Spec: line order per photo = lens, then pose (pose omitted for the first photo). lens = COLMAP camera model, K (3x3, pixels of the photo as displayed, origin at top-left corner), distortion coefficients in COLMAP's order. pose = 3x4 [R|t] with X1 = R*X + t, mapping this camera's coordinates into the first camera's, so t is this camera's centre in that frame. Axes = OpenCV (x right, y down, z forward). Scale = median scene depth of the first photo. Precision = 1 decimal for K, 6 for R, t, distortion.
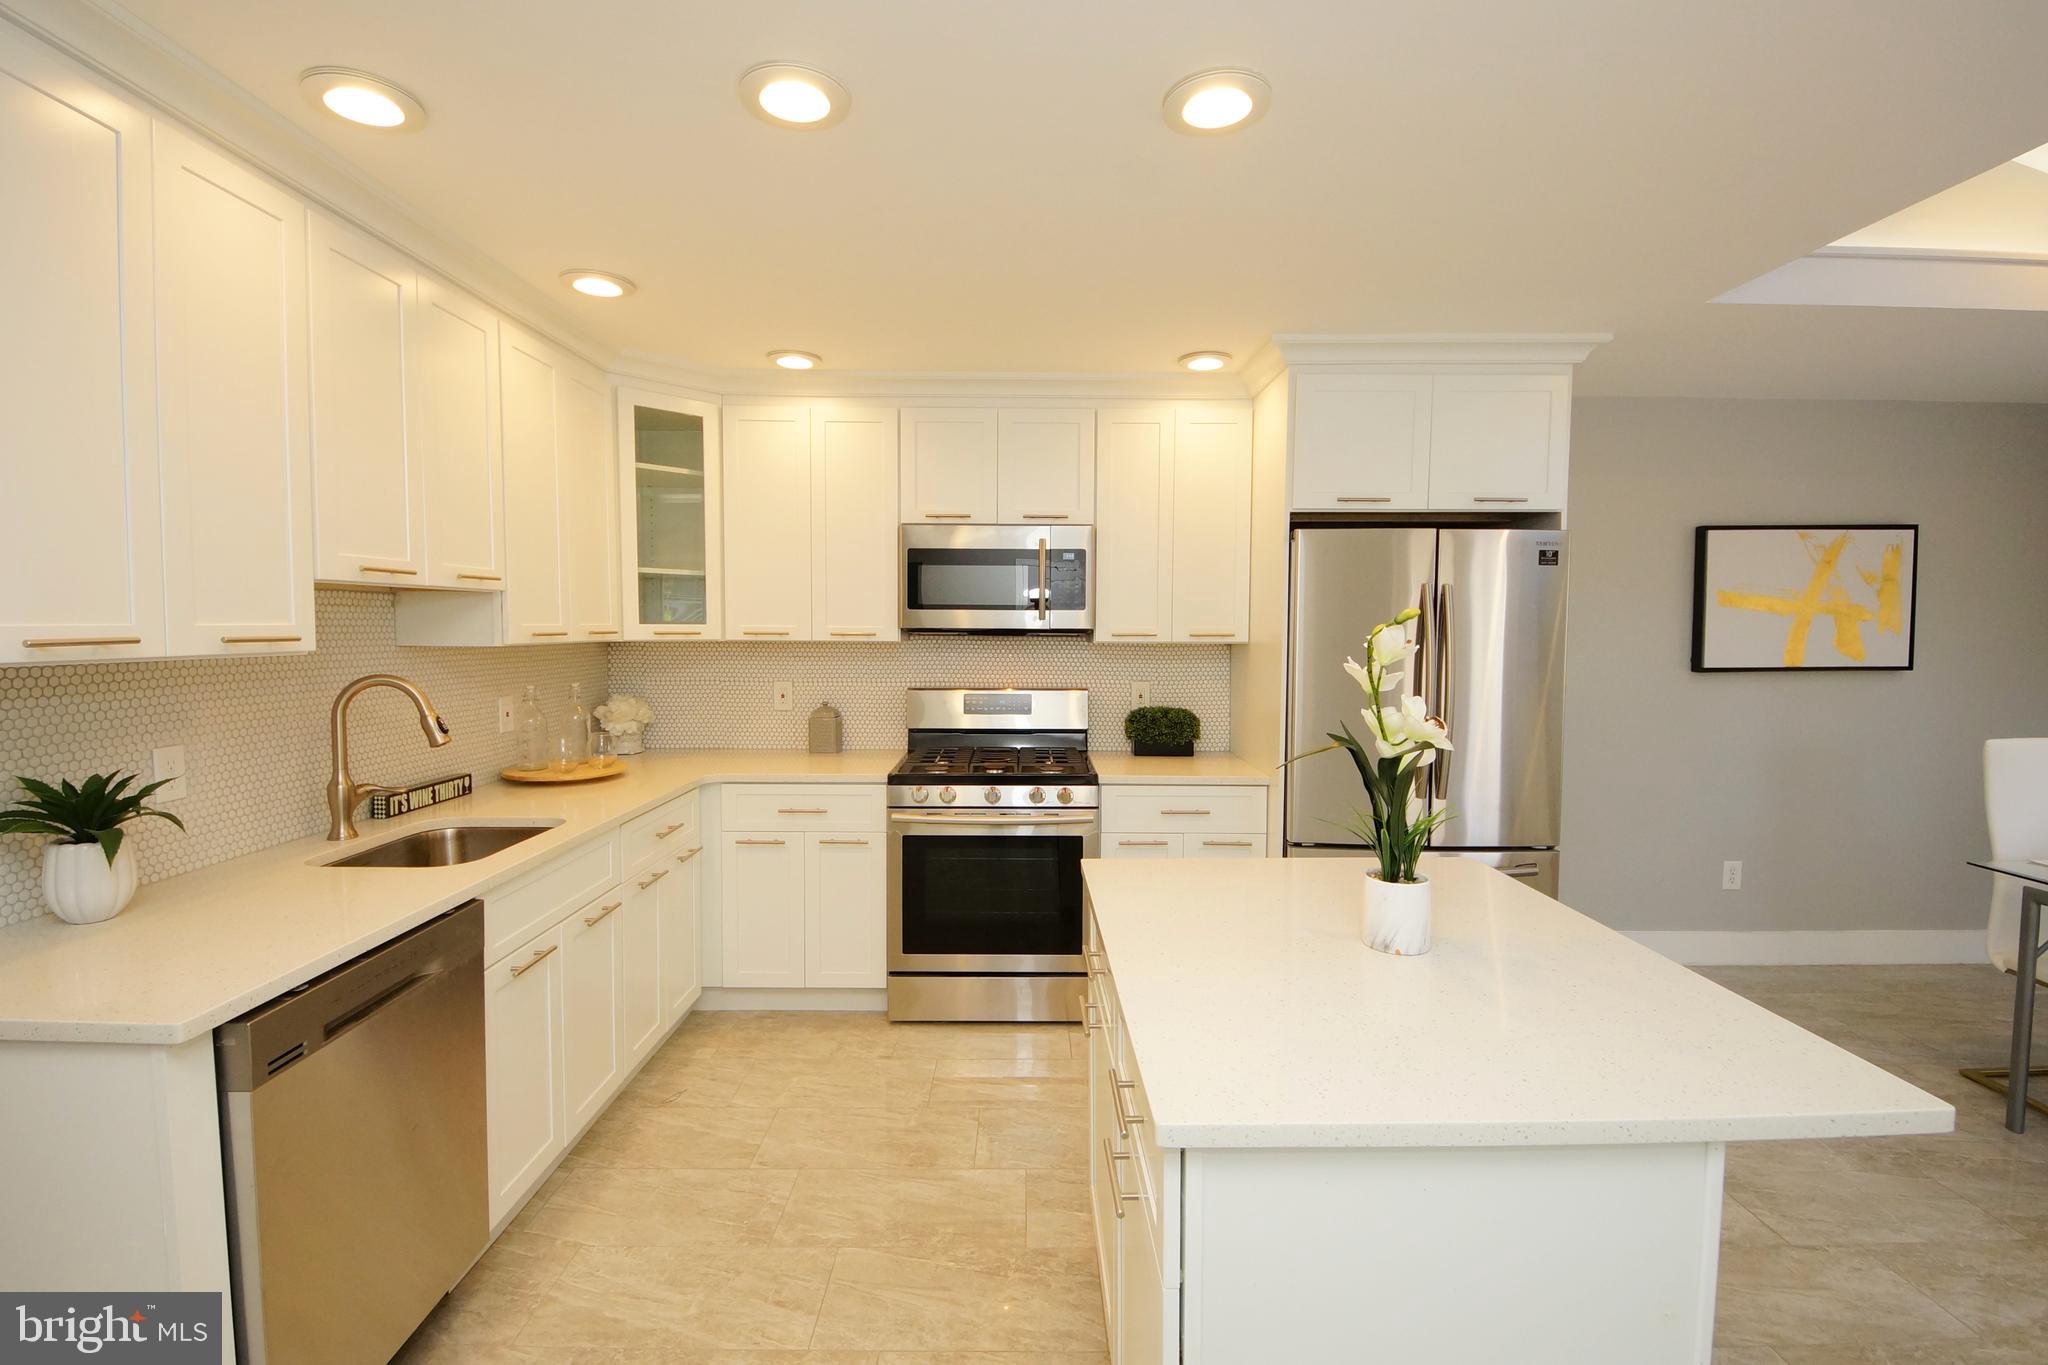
lens RADIAL K [[900.0, 0, 1024.8], [0, 900.0, 676.5], [0, 0, 1]] dist [0.020204, -0.013266]
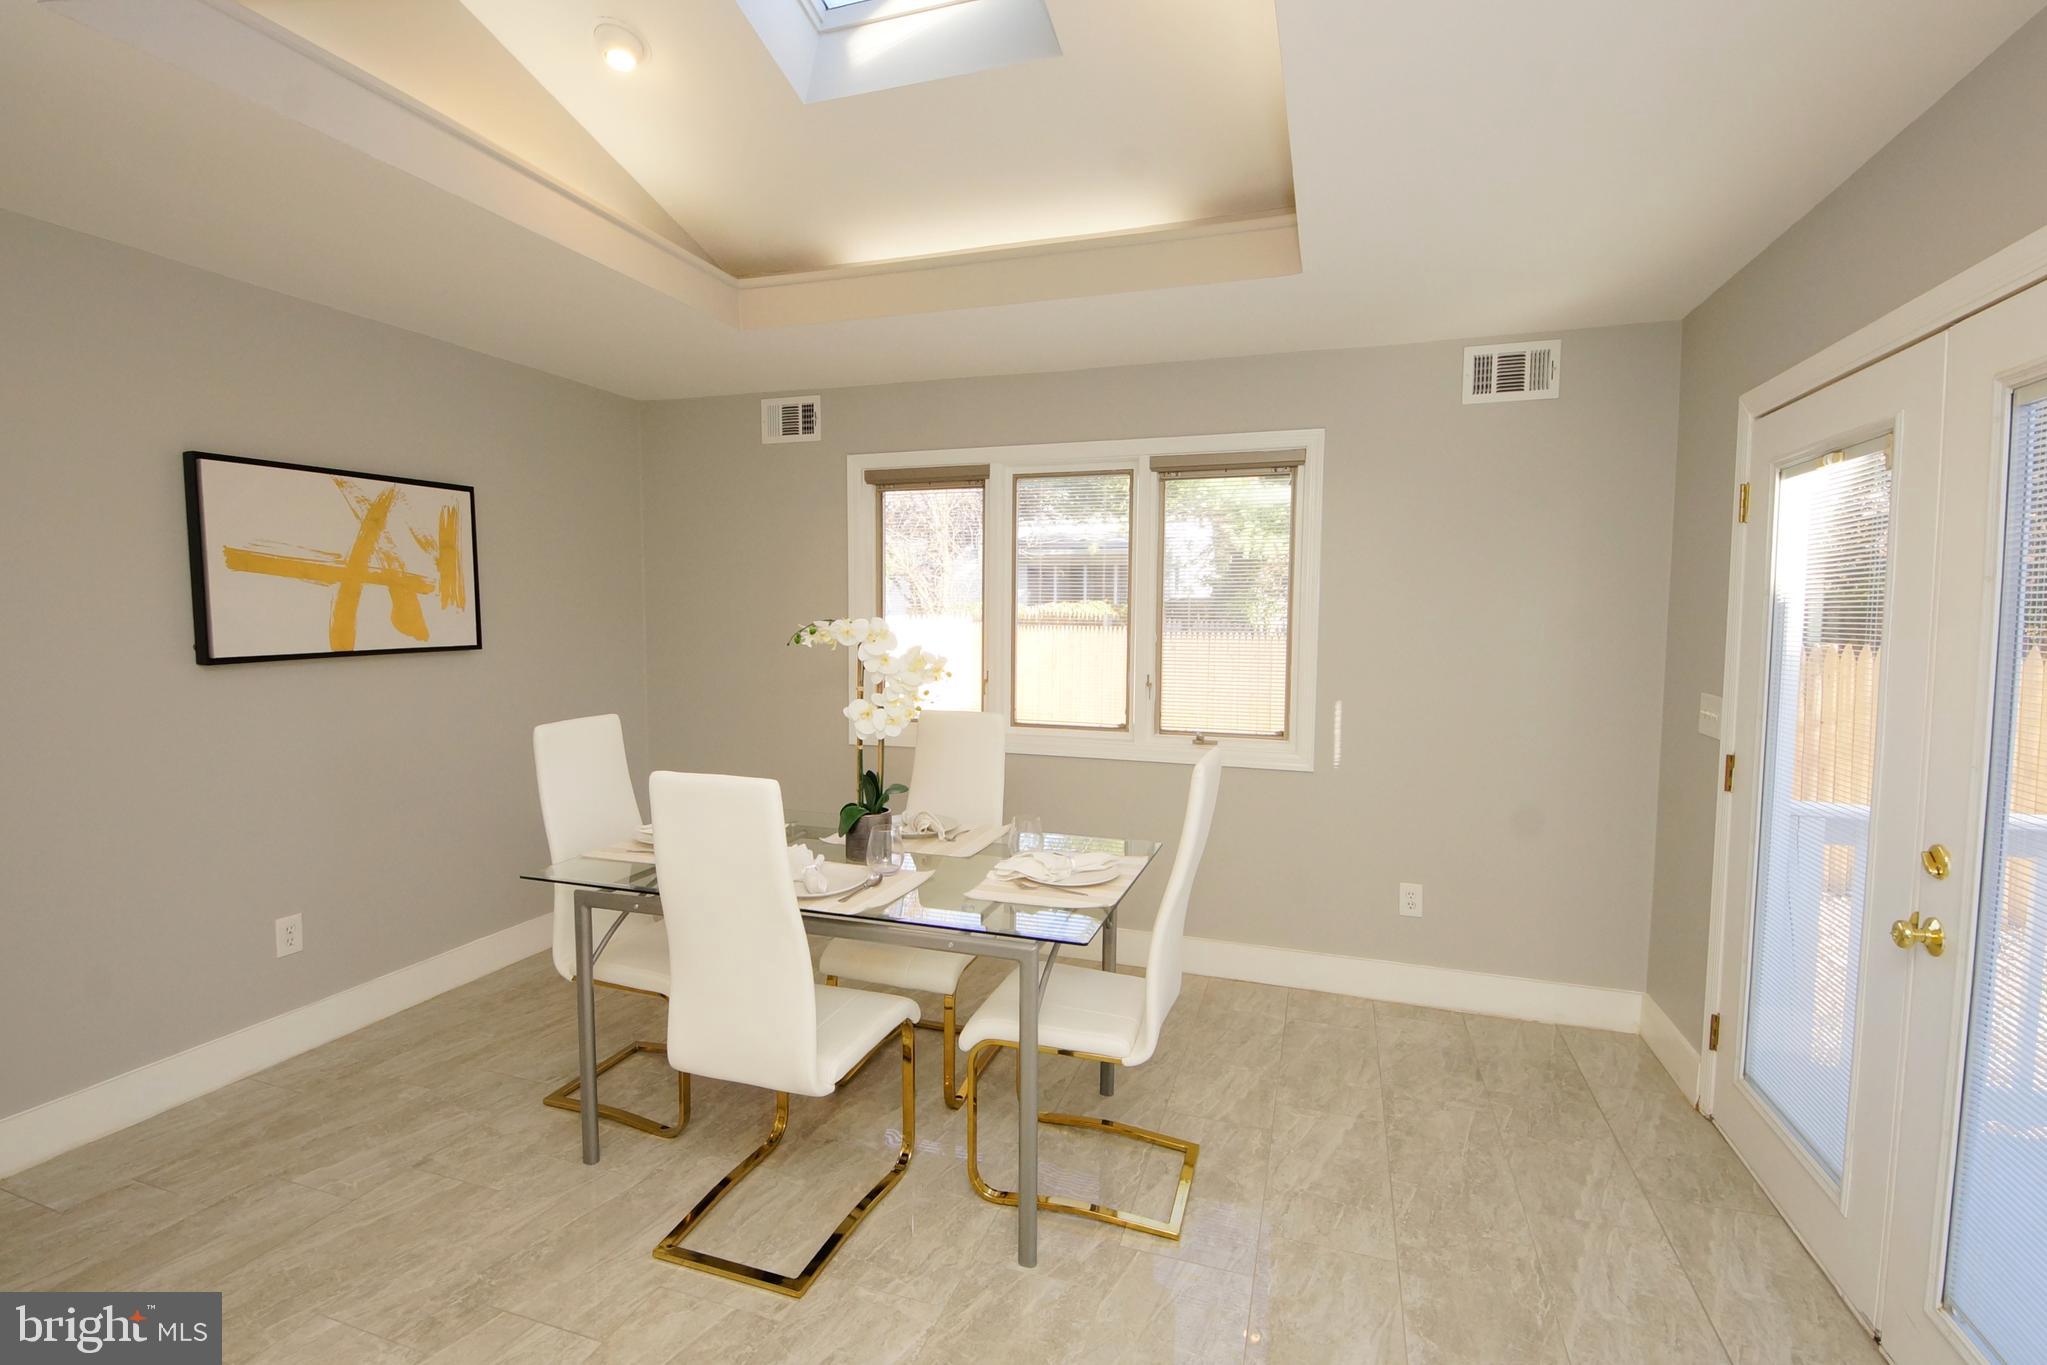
lens RADIAL K [[933.7, 0, 1023.5], [0, 933.7, 682.5], [0, 0, 1]] dist [0.021589, -0.000685]
pose [[0.321637, -0.071957, 0.944125, 0.310333], [0.048651, 0.997047, 0.059417, -0.005128], [-0.945613, 0.026822, 0.324188, 0.214719]]
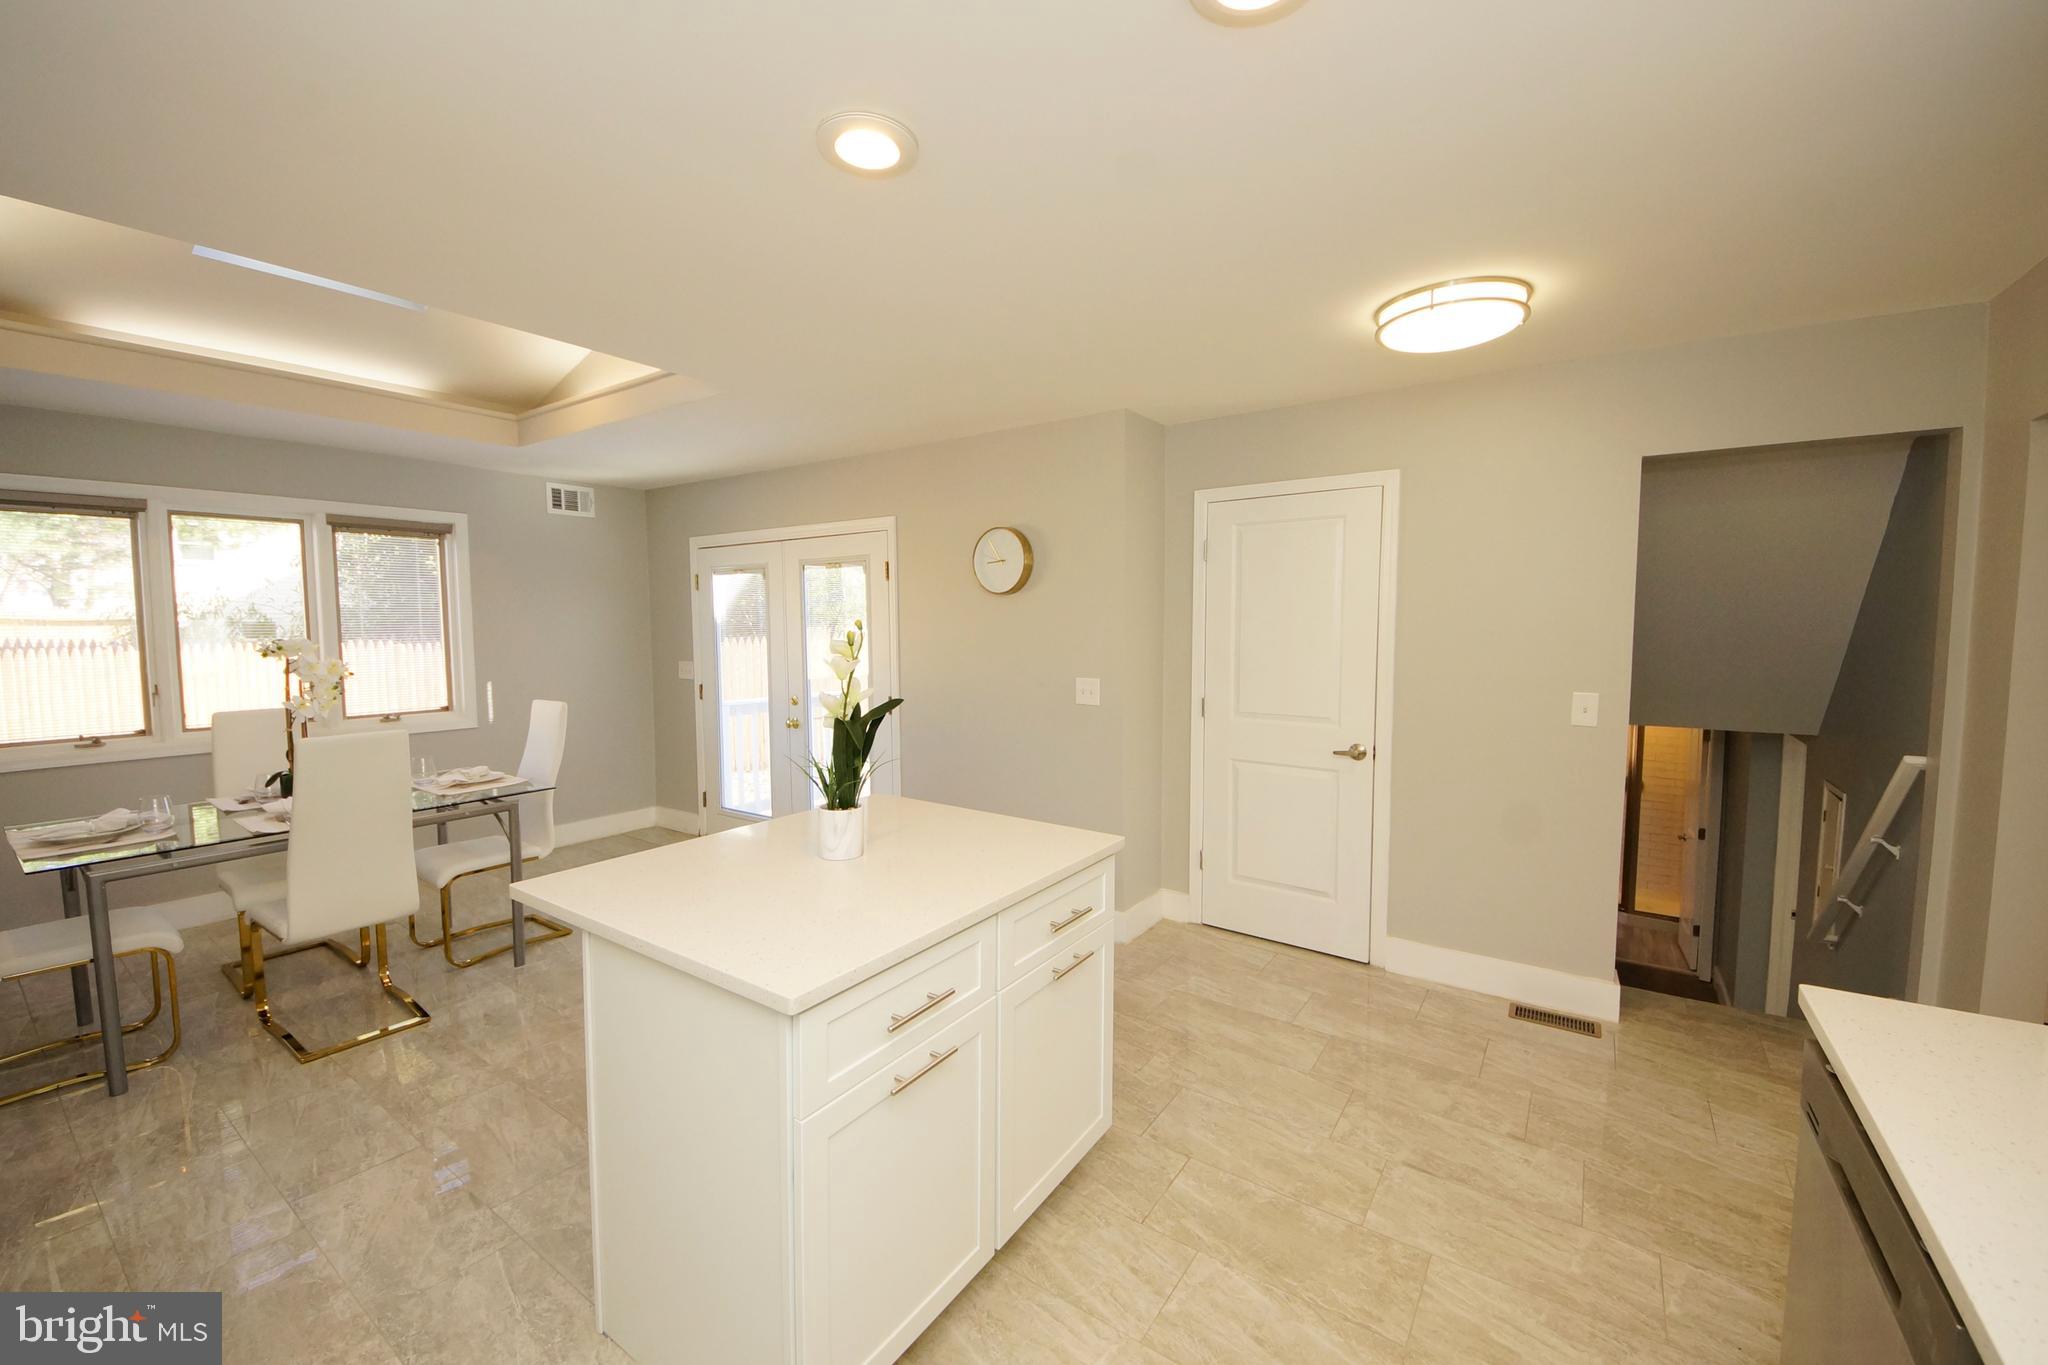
lens RADIAL K [[805.4, 0, 1027.8], [0, 805.4, 679.5], [0, 0, 1]] dist [0.021455, -0.019760]
pose [[-0.819407, -0.043688, 0.571544, -0.255239], [0.031578, 0.992137, 0.121111, -0.059461], [-0.572341, 0.117287, -0.811585, 0.879028]]
